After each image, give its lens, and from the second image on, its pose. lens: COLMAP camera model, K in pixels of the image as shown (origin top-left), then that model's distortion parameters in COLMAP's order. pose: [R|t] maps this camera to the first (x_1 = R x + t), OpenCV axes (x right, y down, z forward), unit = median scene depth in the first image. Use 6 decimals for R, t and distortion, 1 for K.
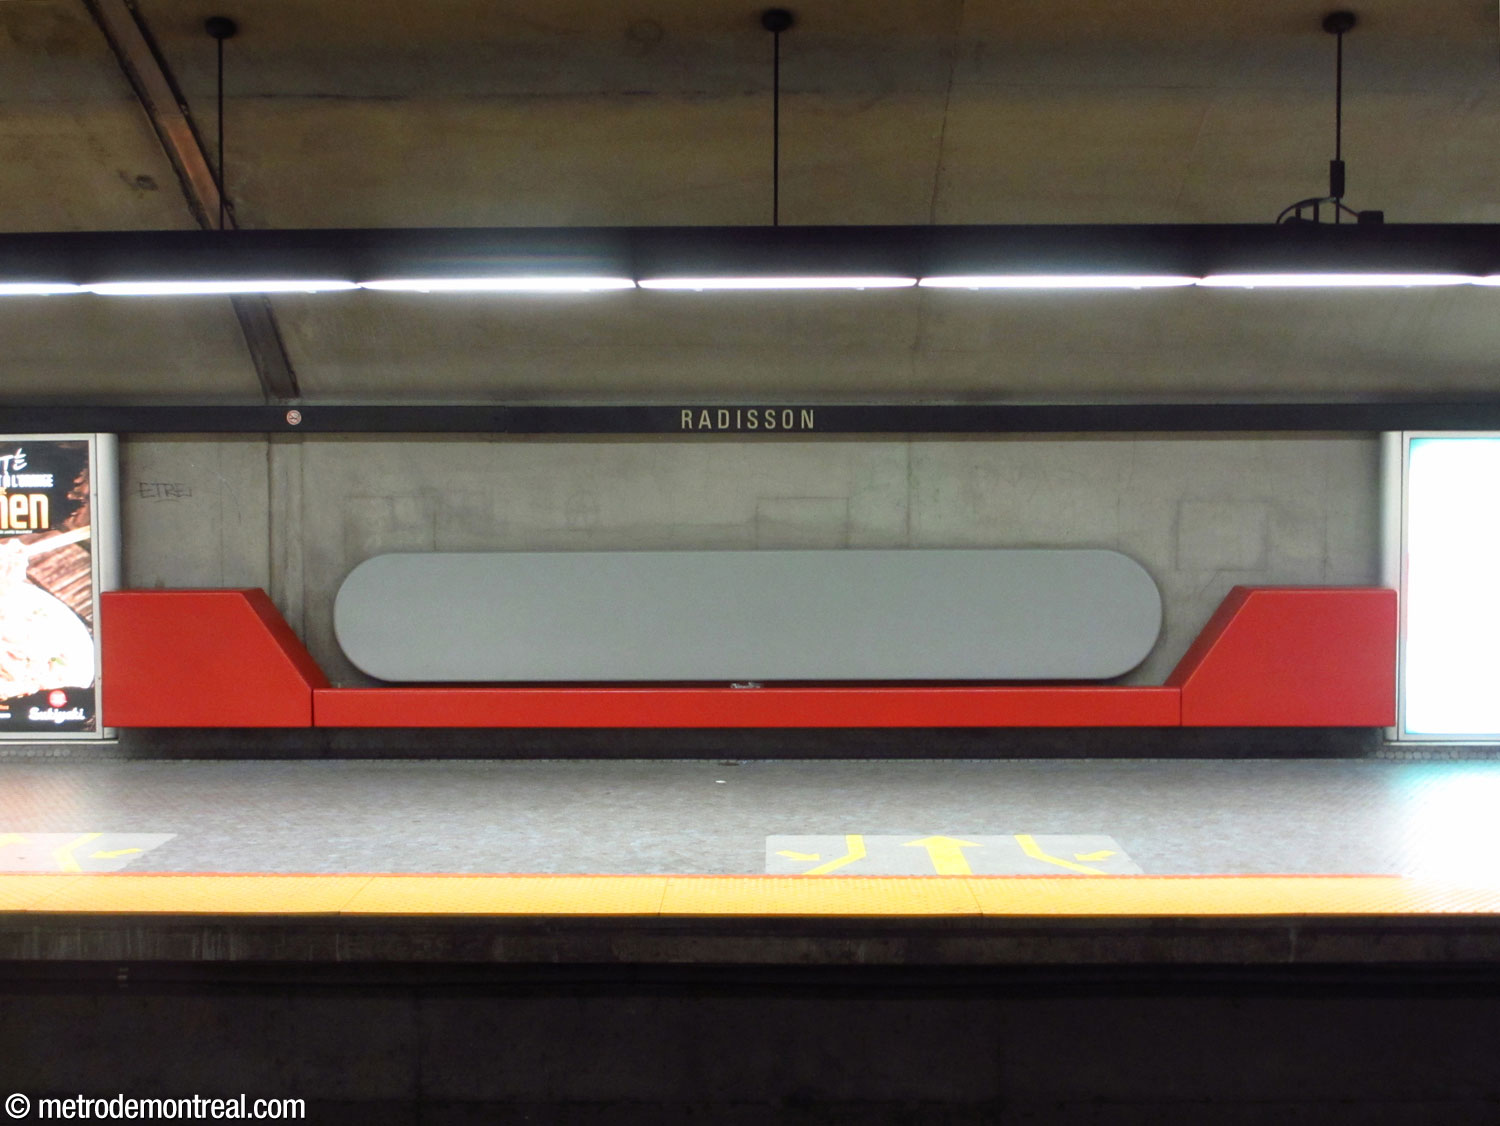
lens RADIAL K [[1863.3, 0, 750.0], [0, 1863.3, 563.0], [0, 0, 1]] dist [-0.011639, -0.016255]
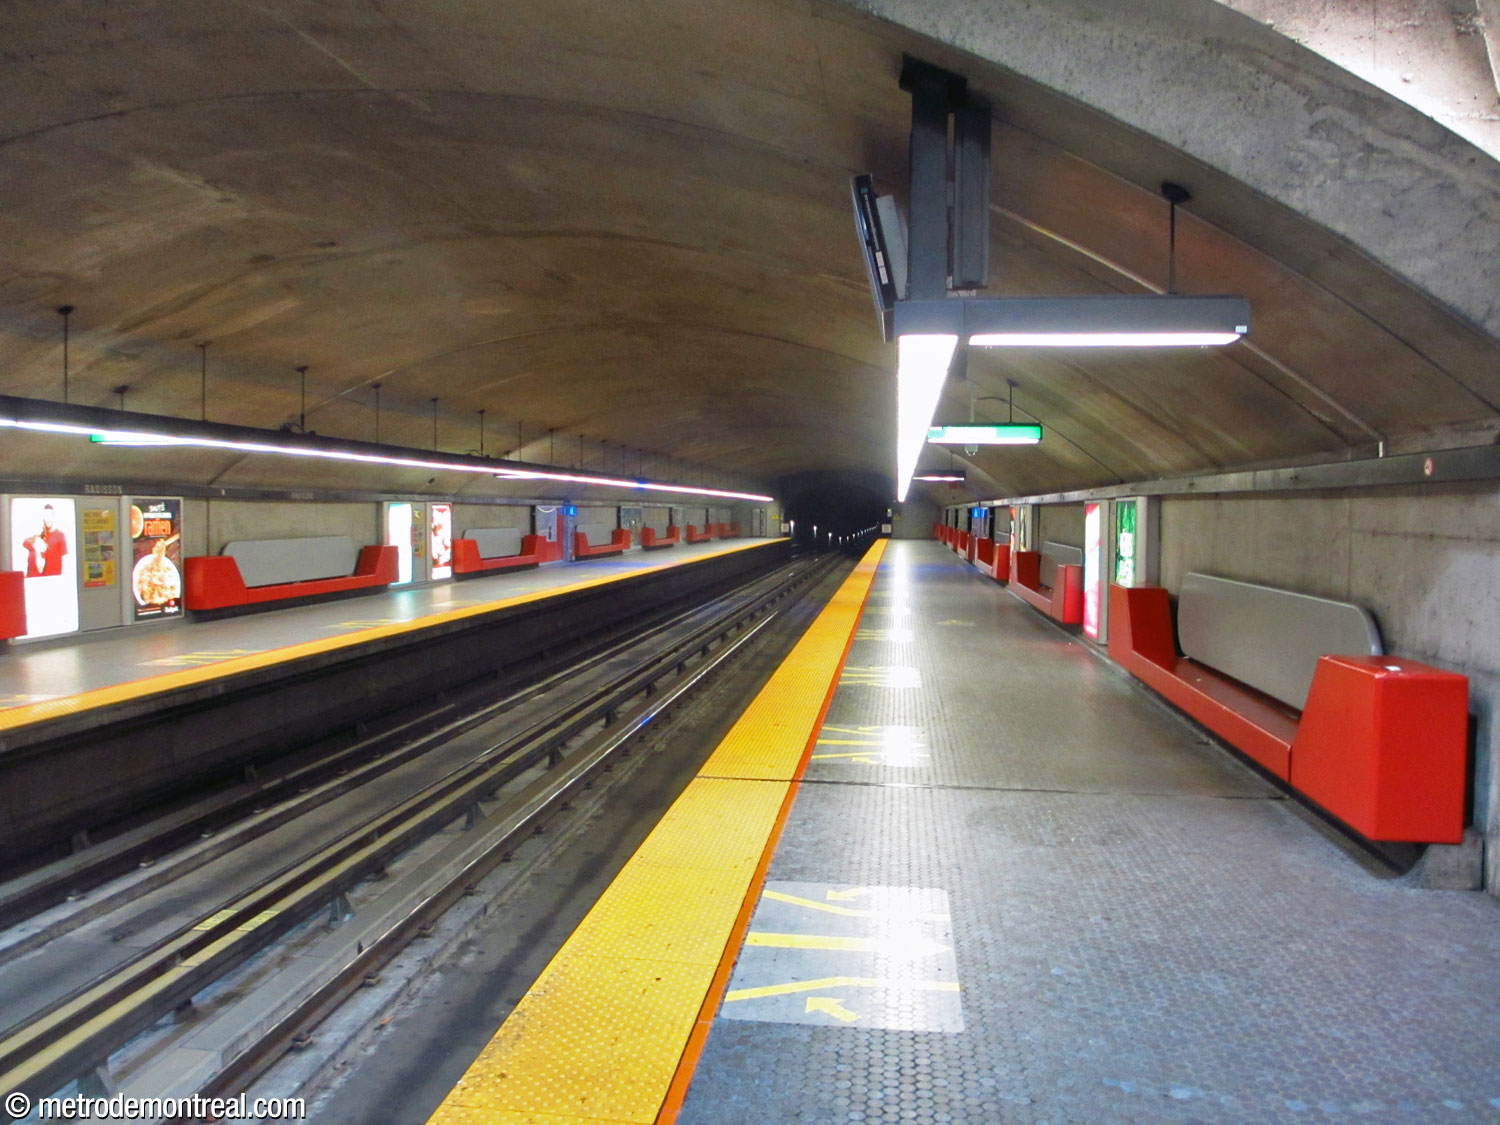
lens RADIAL K [[1233.4, 0, 750.0], [0, 1233.4, 562.5], [0, 0, 1]] dist [-0.001341, -0.000005]
pose [[0.102190, -0.037780, 0.994047, -1.944114], [0.049050, 0.998254, 0.032897, 0.002645], [-0.993555, 0.045396, 0.103865, 0.055430]]
